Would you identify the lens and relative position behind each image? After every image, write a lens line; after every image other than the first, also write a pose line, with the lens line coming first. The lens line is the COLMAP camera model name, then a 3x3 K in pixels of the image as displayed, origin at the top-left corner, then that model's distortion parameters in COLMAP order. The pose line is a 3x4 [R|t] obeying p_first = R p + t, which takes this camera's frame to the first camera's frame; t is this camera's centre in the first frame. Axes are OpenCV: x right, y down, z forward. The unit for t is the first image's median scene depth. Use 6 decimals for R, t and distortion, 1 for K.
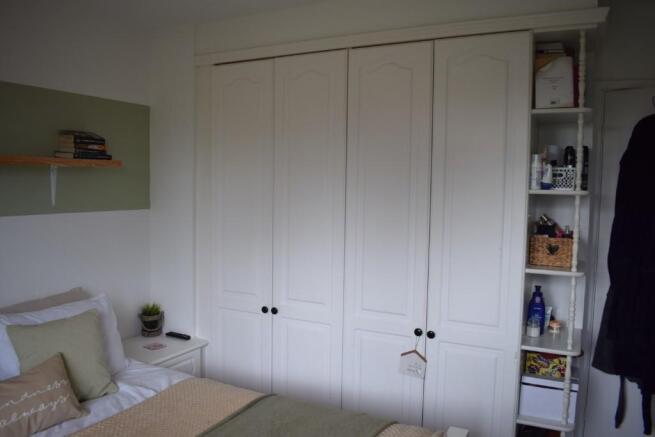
lens RADIAL K [[513.2, 0, 327.5], [0, 513.2, 218.5], [0, 0, 1]] dist [-0.089889, 0.009724]
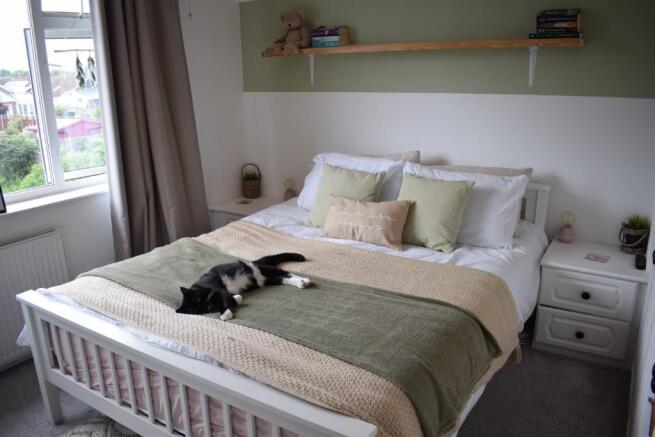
lens RADIAL K [[513.2, 0, 327.5], [0, 513.2, 218.5], [0, 0, 1]] dist [-0.089889, 0.009724]
pose [[-0.085455, 0.260596, -0.961659, 0.576115], [-0.055379, 0.962455, 0.265733, -0.016839], [0.994802, 0.075964, -0.067815, 0.673175]]
